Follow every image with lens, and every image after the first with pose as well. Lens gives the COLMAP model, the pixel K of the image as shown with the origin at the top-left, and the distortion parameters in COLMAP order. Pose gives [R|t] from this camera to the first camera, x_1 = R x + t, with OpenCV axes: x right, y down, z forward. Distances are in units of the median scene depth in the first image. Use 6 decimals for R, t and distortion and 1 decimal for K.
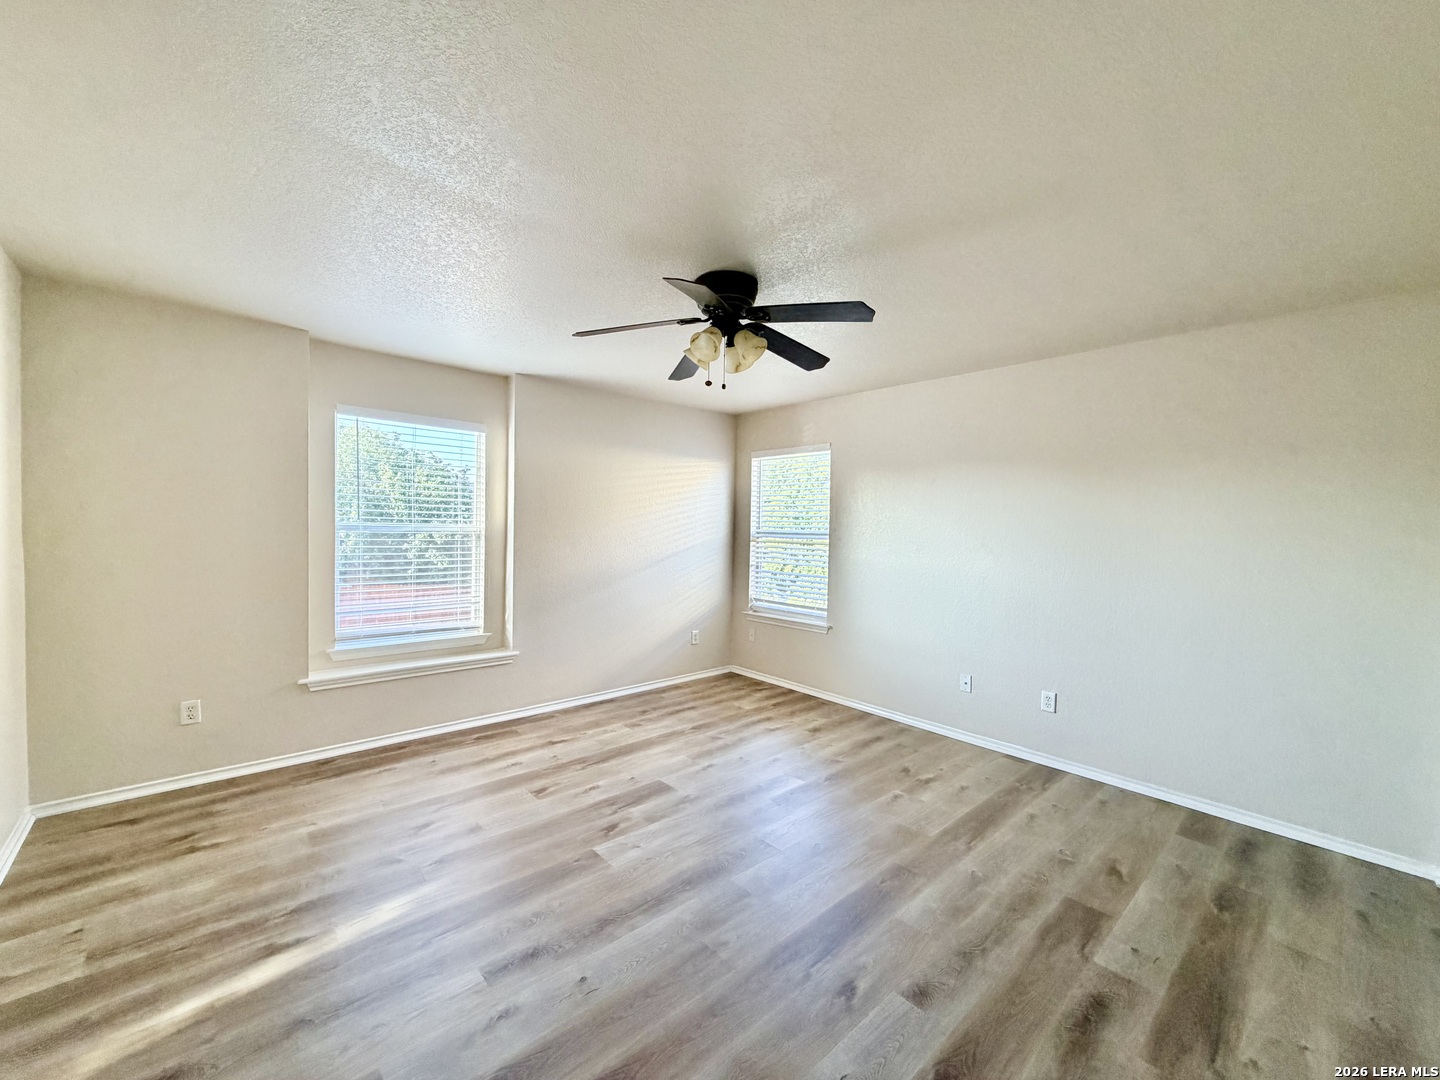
lens RADIAL K [[573.1, 0, 716.5], [0, 573.1, 540.4], [0, 0, 1]] dist [0.001088, 0.000015]
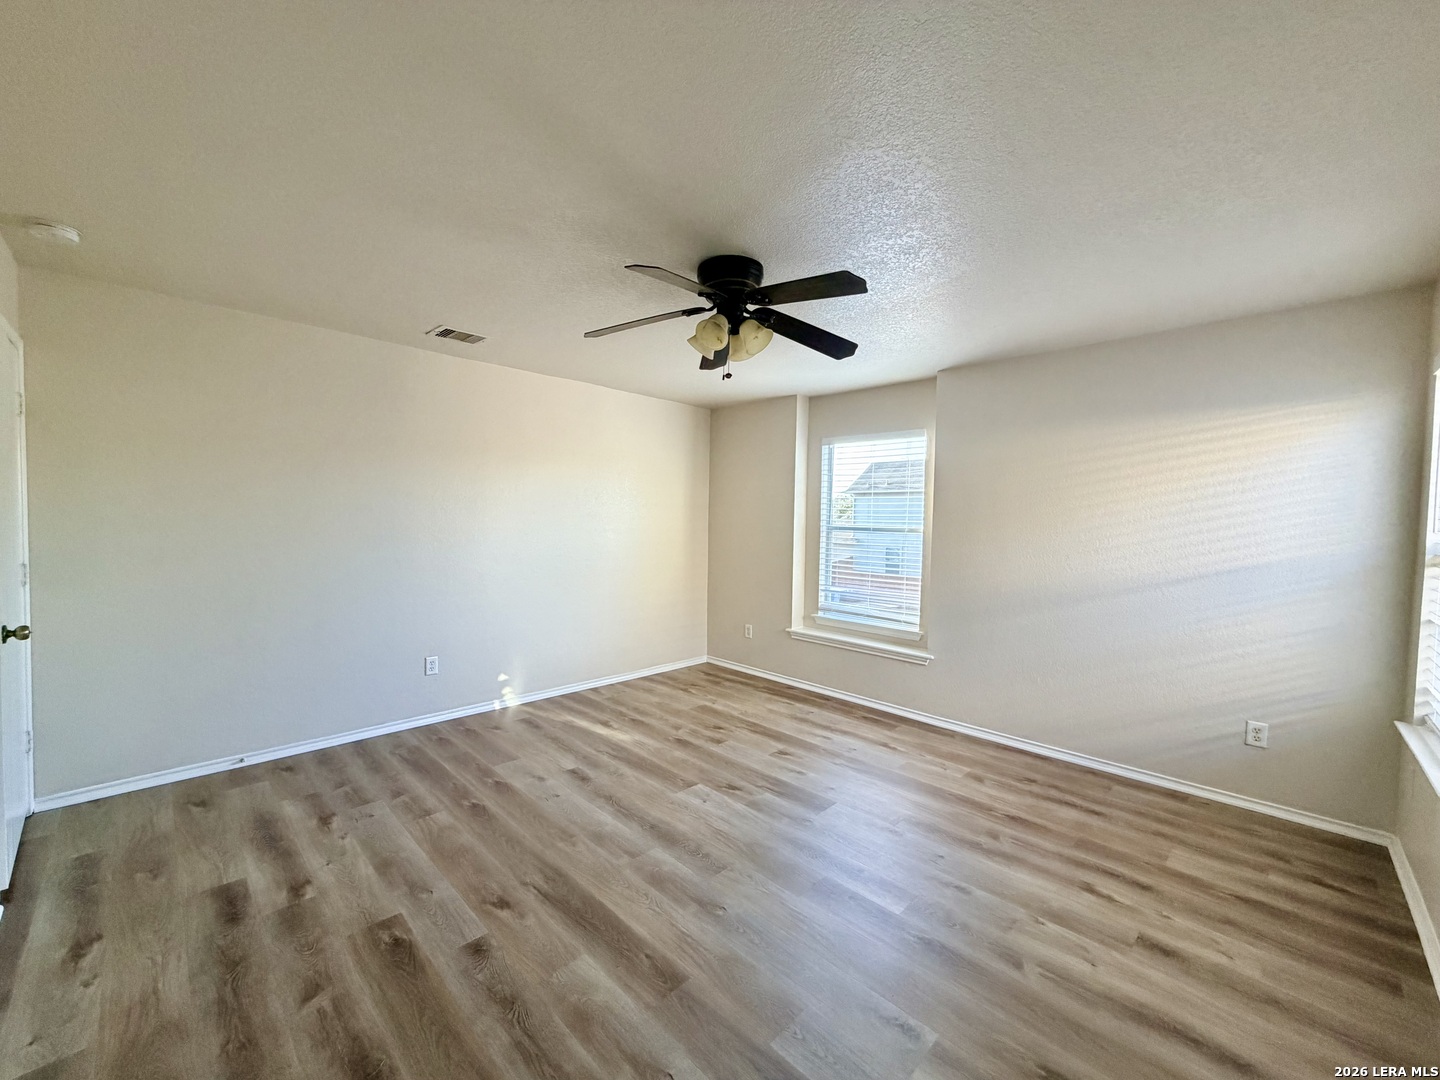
lens RADIAL K [[573.1, 0, 716.5], [0, 573.1, 540.4], [0, 0, 1]] dist [0.001088, 0.000015]
pose [[0.055431, 0.016377, -0.998328, 0.733774], [-0.041895, 0.999023, 0.014062, -0.001053], [0.997583, 0.041045, 0.056062, 0.692853]]
